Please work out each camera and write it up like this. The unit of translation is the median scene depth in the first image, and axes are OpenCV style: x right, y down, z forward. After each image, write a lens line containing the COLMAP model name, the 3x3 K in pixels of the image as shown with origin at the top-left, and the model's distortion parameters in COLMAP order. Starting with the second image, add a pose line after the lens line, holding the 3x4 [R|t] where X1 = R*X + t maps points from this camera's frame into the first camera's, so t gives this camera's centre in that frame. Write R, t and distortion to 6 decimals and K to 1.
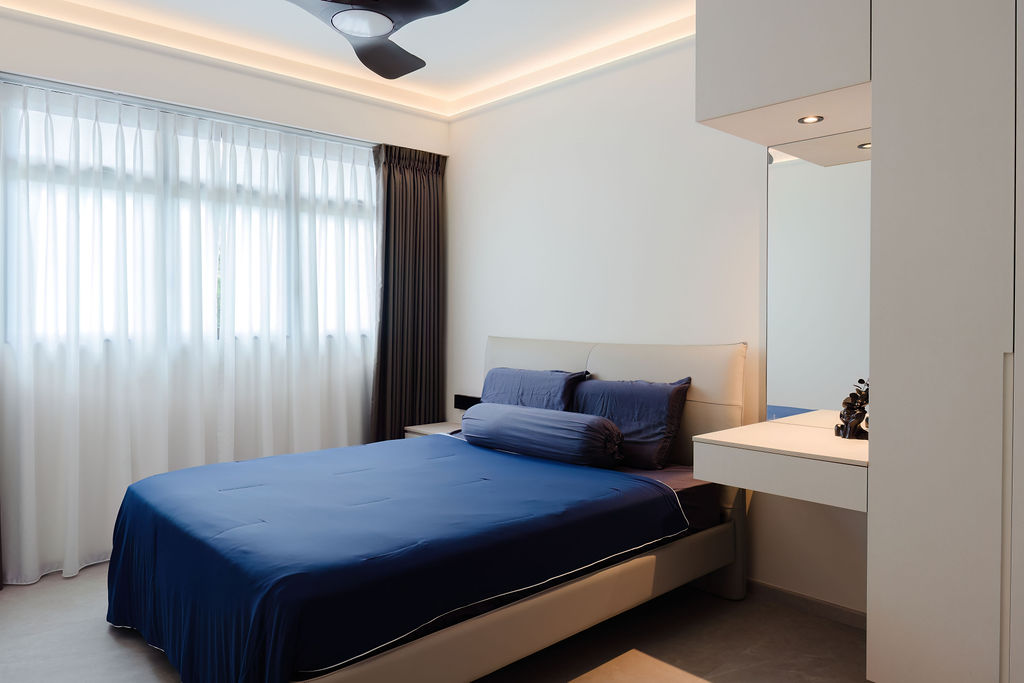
lens RADIAL K [[697.9, 0, 512.6], [0, 697.9, 335.8], [0, 0, 1]] dist [-0.010623, -0.001038]
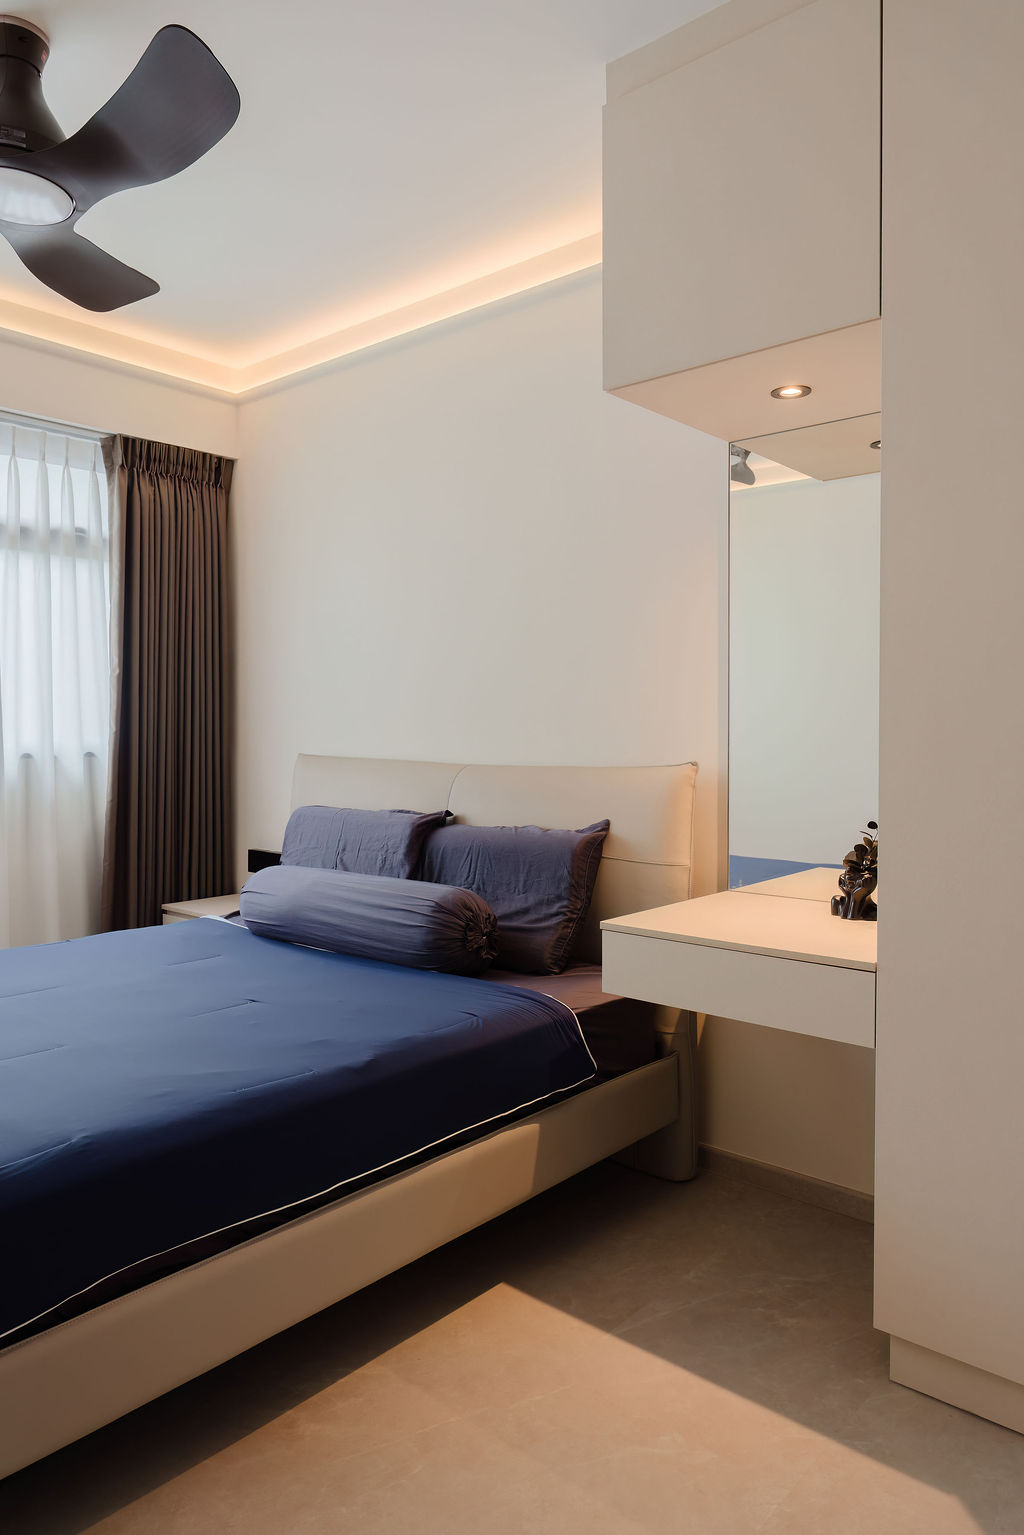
lens RADIAL K [[1046.2, 0, 506.6], [0, 1046.2, 768.2], [0, 0, 1]] dist [-0.010623, -0.001038]
pose [[0.994256, -0.007369, 0.106776, 0.071279], [0.005728, 0.999861, 0.015665, -0.000778], [-0.106877, -0.014964, 0.994160, 0.103616]]
